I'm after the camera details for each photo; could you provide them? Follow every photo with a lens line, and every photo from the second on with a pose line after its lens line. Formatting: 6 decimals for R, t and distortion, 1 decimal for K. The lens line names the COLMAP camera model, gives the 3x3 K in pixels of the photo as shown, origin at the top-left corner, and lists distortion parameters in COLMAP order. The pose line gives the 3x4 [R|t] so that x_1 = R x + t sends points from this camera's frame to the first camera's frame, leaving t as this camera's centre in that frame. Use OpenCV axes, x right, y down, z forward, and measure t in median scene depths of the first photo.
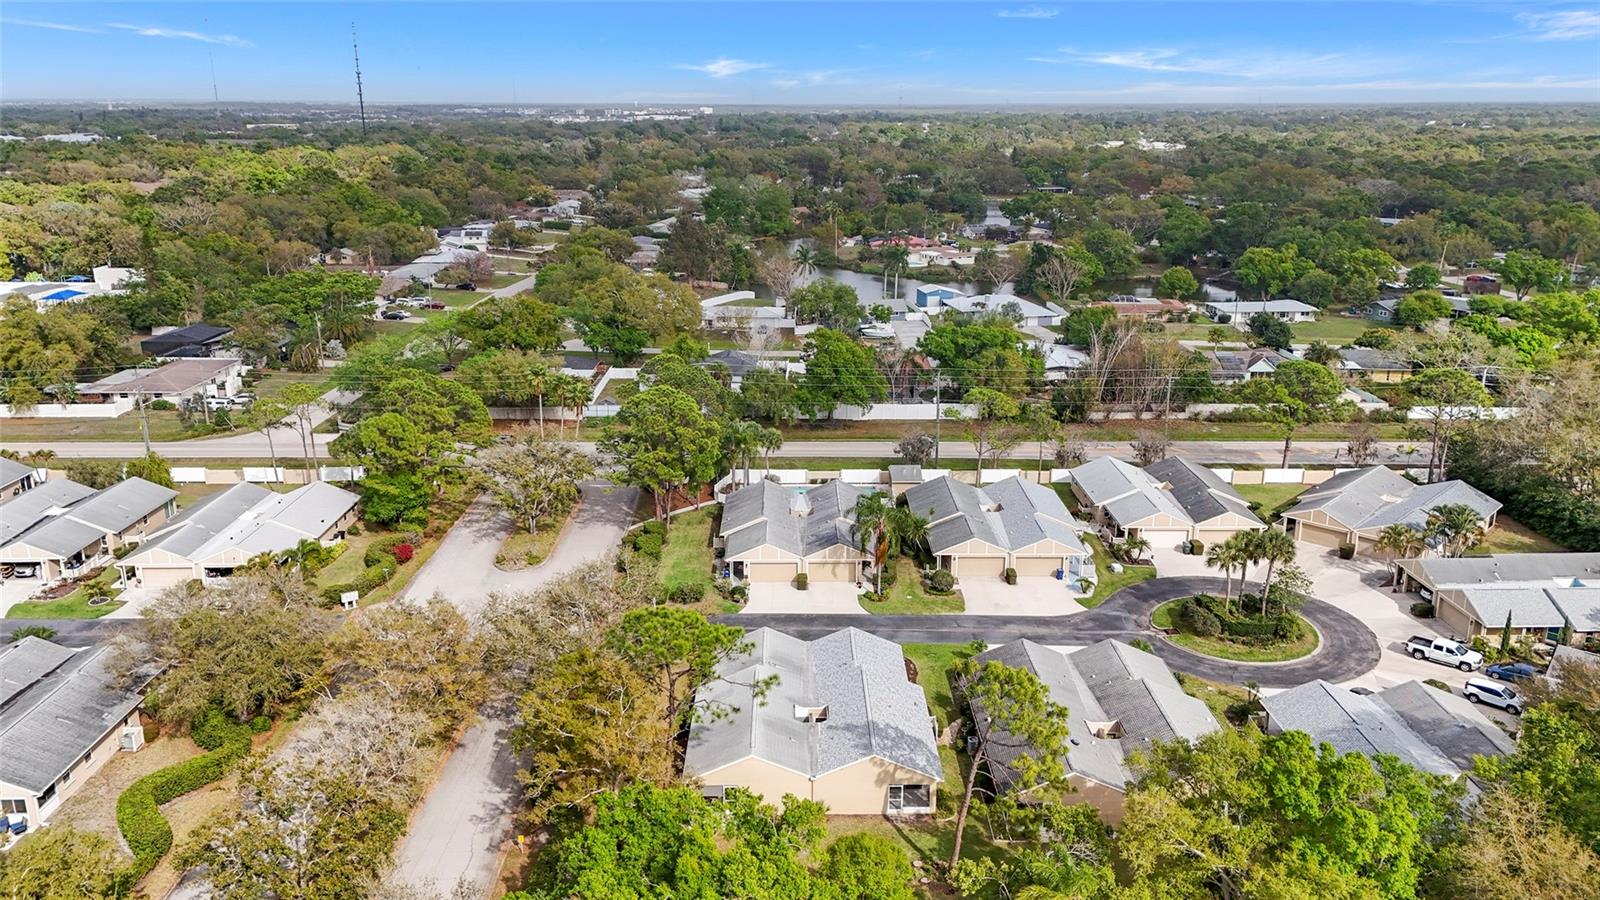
lens RADIAL K [[1185.0, 0, 795.6], [0, 1185.0, 456.8], [0, 0, 1]] dist [0.031596, -0.030376]
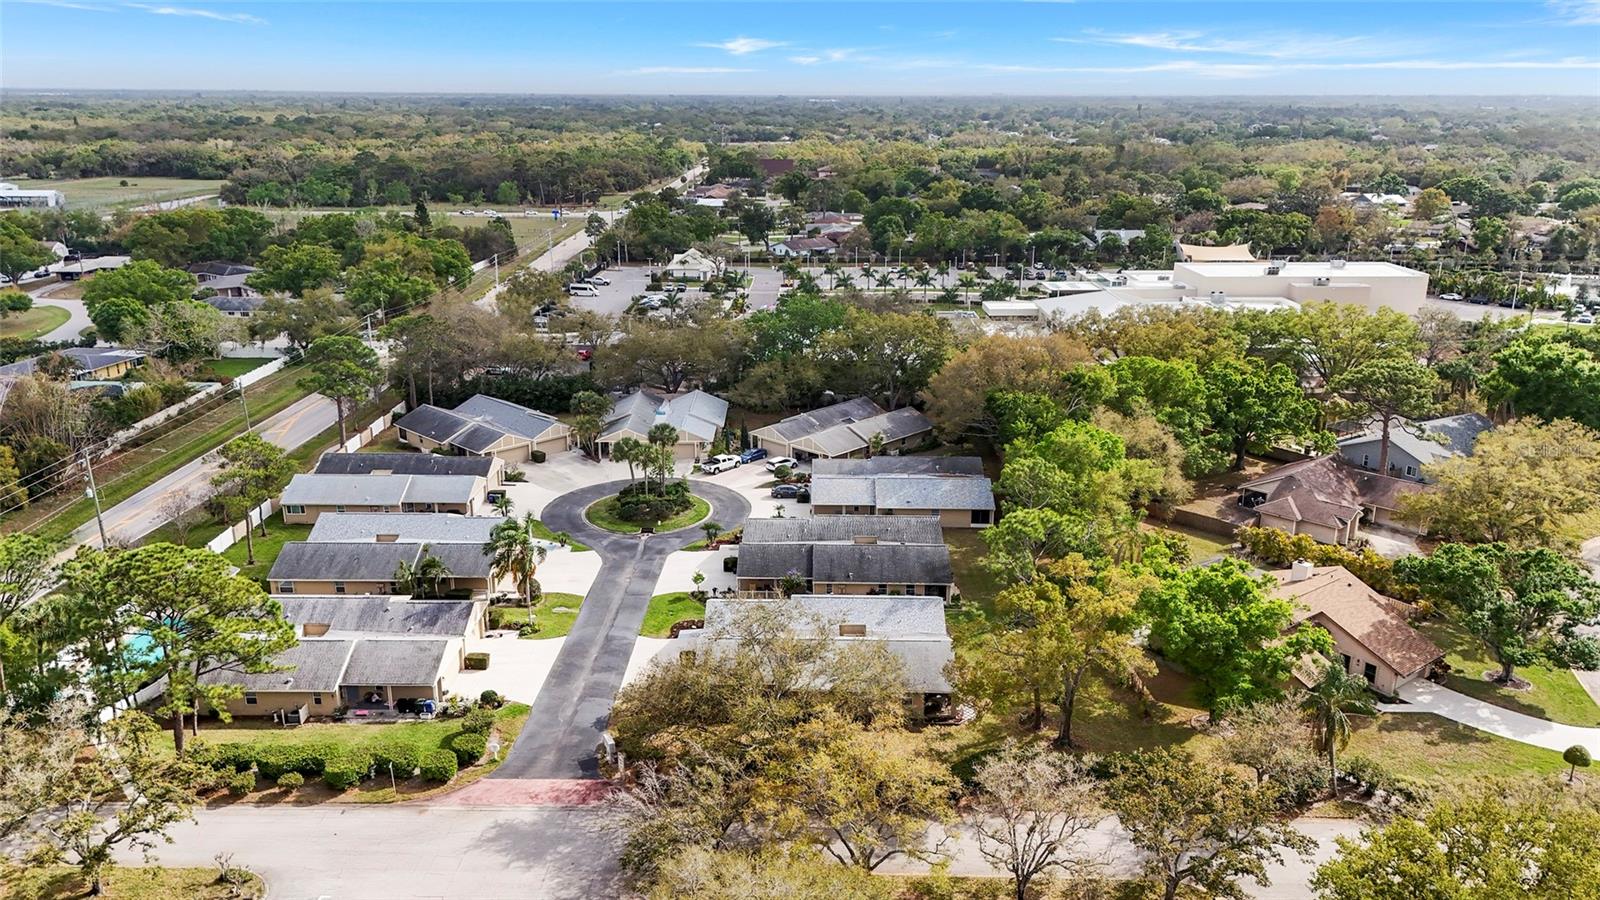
lens RADIAL K [[1185.0, 0, 799.4], [0, 1185.0, 453.6], [0, 0, 1]] dist [0.031596, -0.030376]
pose [[-0.028732, -0.281013, 0.959274, -0.788600], [0.270034, 0.921807, 0.278125, -0.209968], [-0.962422, 0.267027, 0.049398, 0.715649]]
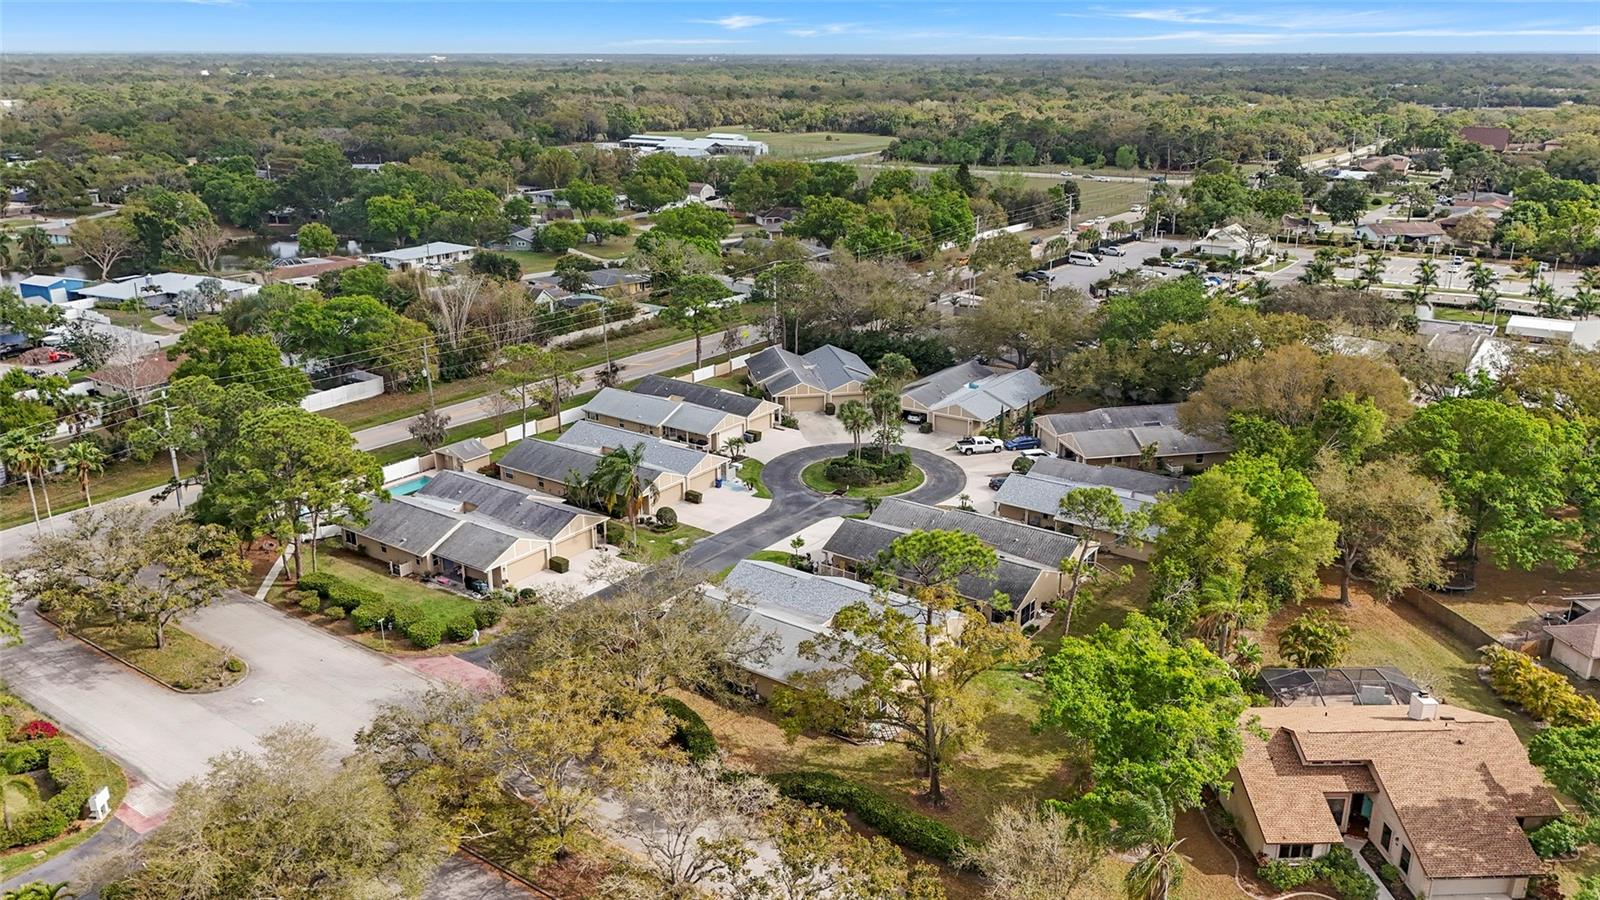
lens RADIAL K [[1185.0, 0, 791.9], [0, 1185.0, 456.9], [0, 0, 1]] dist [0.031596, -0.030376]
pose [[0.566870, -0.257719, 0.782457, -0.620022], [0.226820, 0.961923, 0.152504, -0.081478], [-0.791967, 0.091027, 0.603741, 0.271650]]
